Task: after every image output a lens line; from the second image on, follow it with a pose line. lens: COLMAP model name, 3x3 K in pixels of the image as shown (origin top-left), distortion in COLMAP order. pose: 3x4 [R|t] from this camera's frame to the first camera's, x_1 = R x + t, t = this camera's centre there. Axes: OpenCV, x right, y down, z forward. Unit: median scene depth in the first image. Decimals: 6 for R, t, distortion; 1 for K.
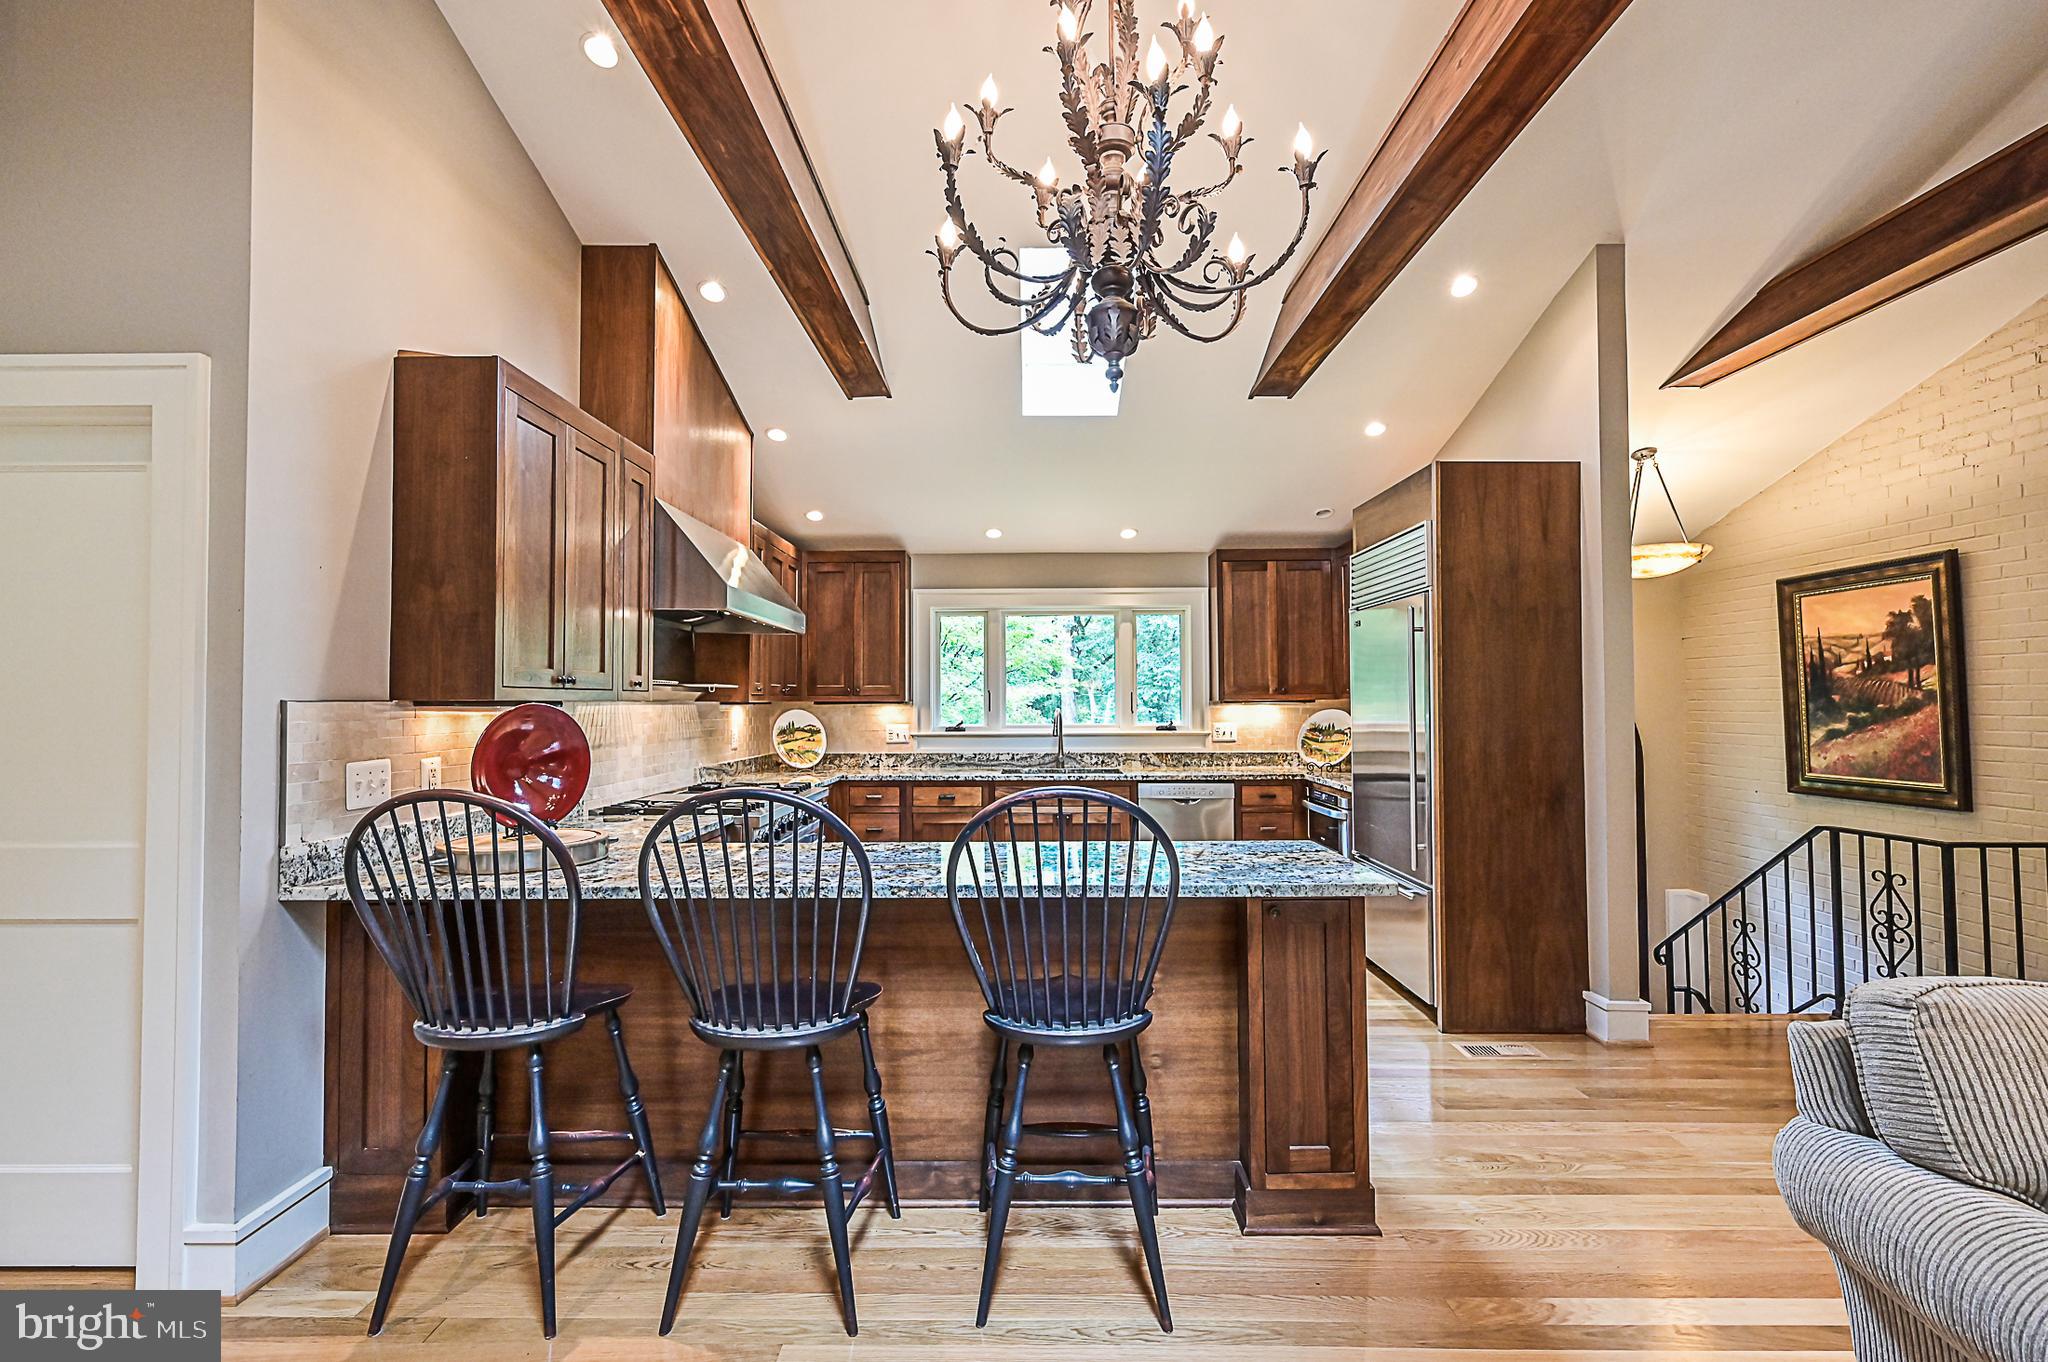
lens RADIAL K [[909.8, 0, 1021.4], [0, 909.8, 677.5], [0, 0, 1]] dist [0.002345, -0.000226]
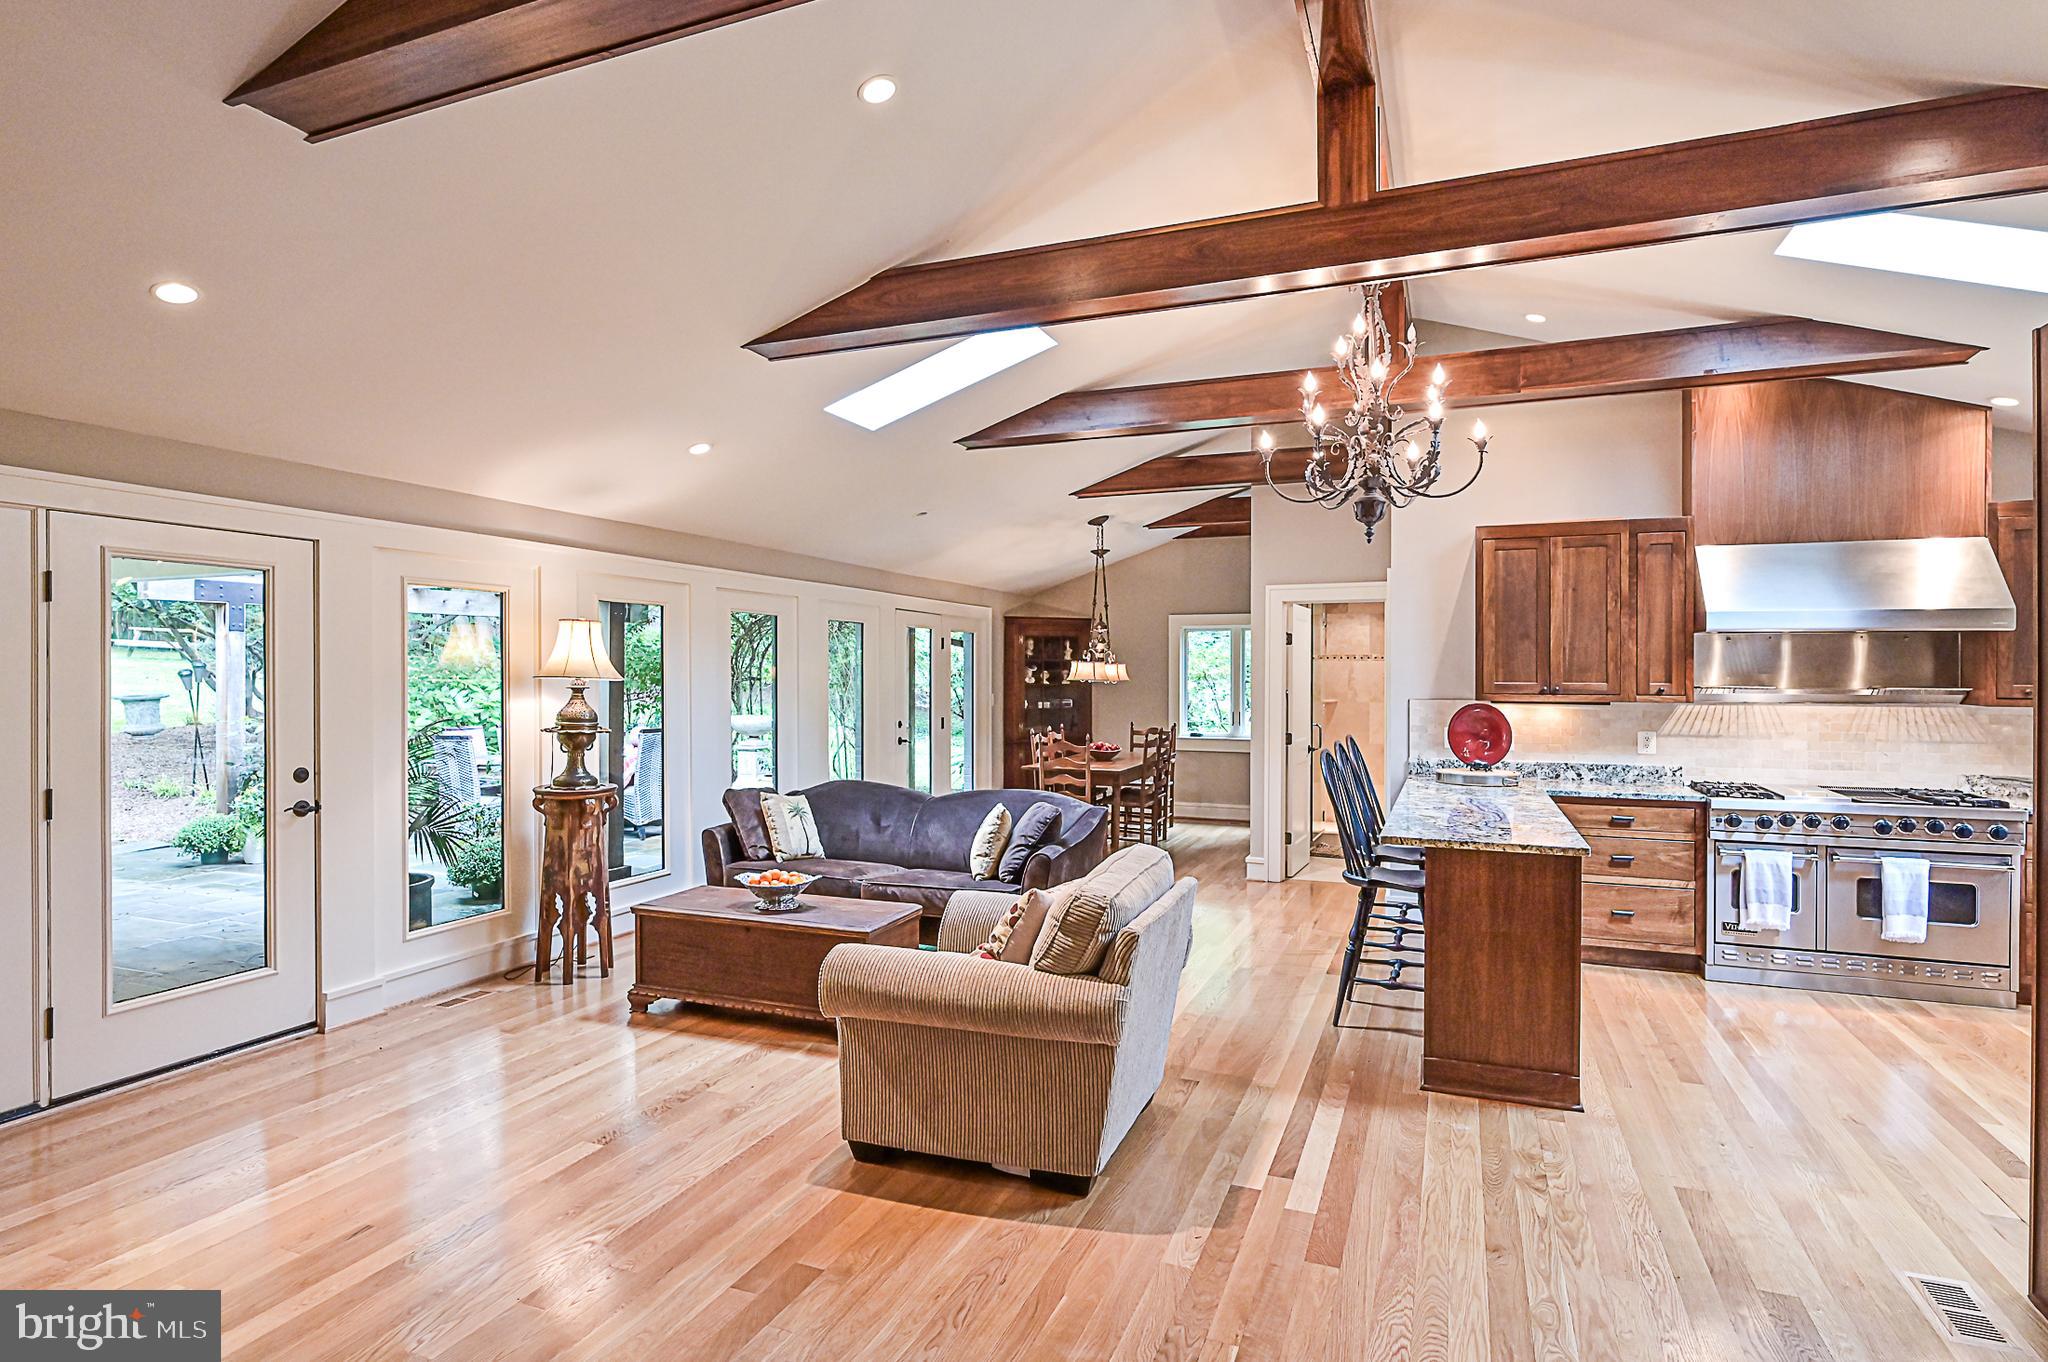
lens RADIAL K [[1042.5, 0, 1025.4], [0, 1042.5, 678.0], [0, 0, 1]] dist [0.001046, -0.001982]
pose [[-0.372841, 0.004881, -0.927883, 1.012133], [0.024428, 0.999691, -0.004558, -0.020005], [0.927574, -0.024366, -0.372845, 0.495156]]
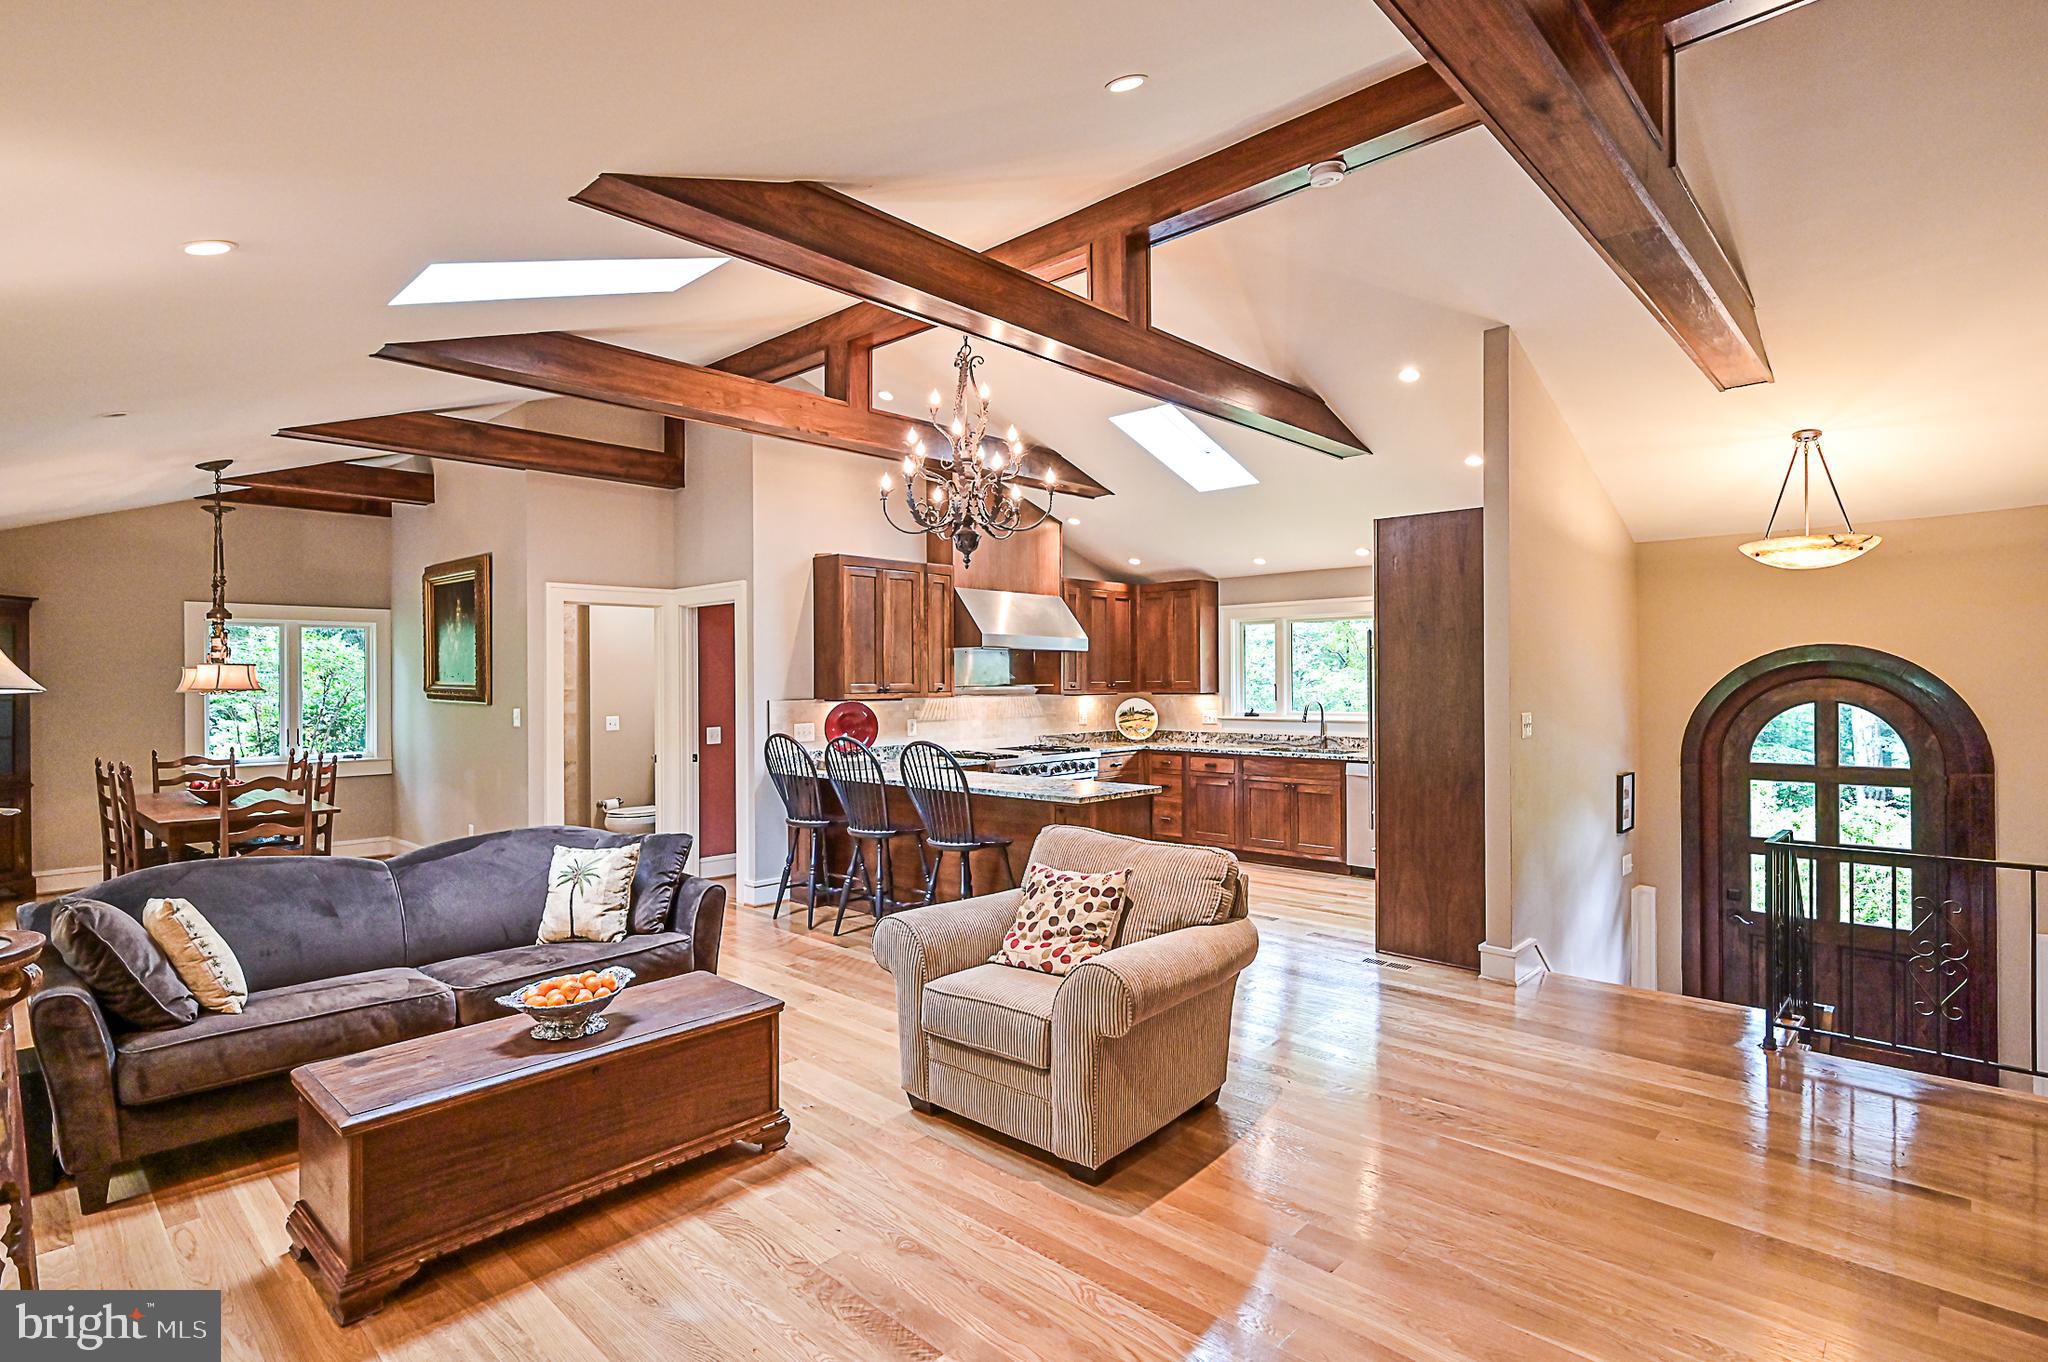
lens RADIAL K [[996.0, 0, 1018.6], [0, 996.0, 678.5], [0, 0, 1]] dist [-0.004341, 0.000767]
pose [[0.731901, -0.003075, -0.681404, 0.817718], [0.022629, 0.999548, 0.019795, -0.037044], [0.681035, -0.029907, 0.731639, -0.309616]]
